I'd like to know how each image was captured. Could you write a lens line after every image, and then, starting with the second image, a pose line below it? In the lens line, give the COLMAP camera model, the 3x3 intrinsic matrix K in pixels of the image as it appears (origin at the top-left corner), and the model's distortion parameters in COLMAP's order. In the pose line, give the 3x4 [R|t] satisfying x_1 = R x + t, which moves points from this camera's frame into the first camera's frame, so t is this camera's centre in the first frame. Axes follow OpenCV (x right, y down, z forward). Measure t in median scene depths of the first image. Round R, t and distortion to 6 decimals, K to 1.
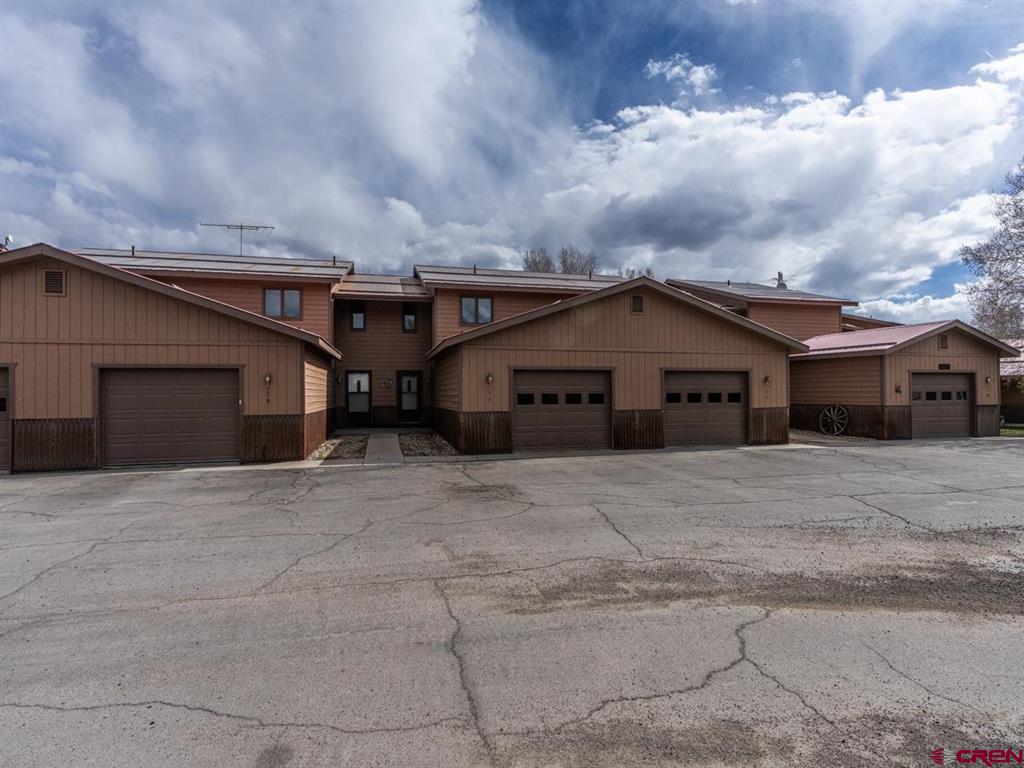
lens RADIAL K [[529.0, 0, 509.6], [0, 529.0, 383.5], [0, 0, 1]] dist [-0.003694, 0.001915]
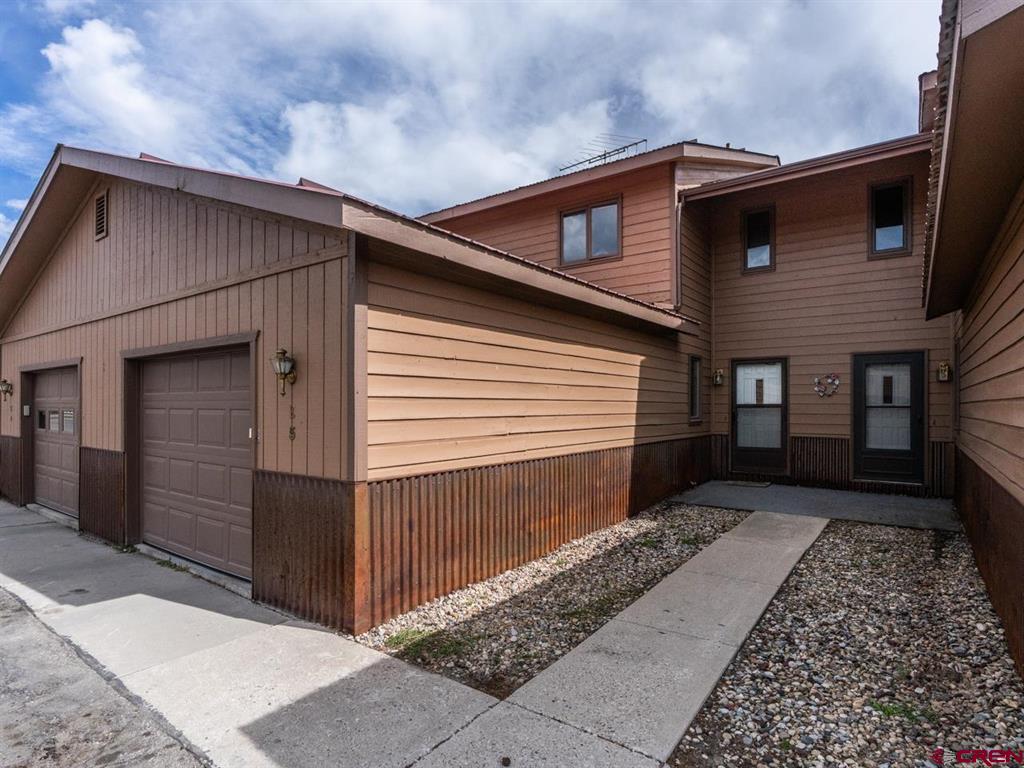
lens RADIAL K [[543.2, 0, 511.2], [0, 543.2, 397.1], [0, 0, 1]] dist [-0.015787, 0.000210]
pose [[0.645753, -0.002420, -0.763542, -0.063066], [0.008096, 0.999960, 0.003678, 0.006211], [0.763503, -0.008556, 0.645747, 0.526512]]
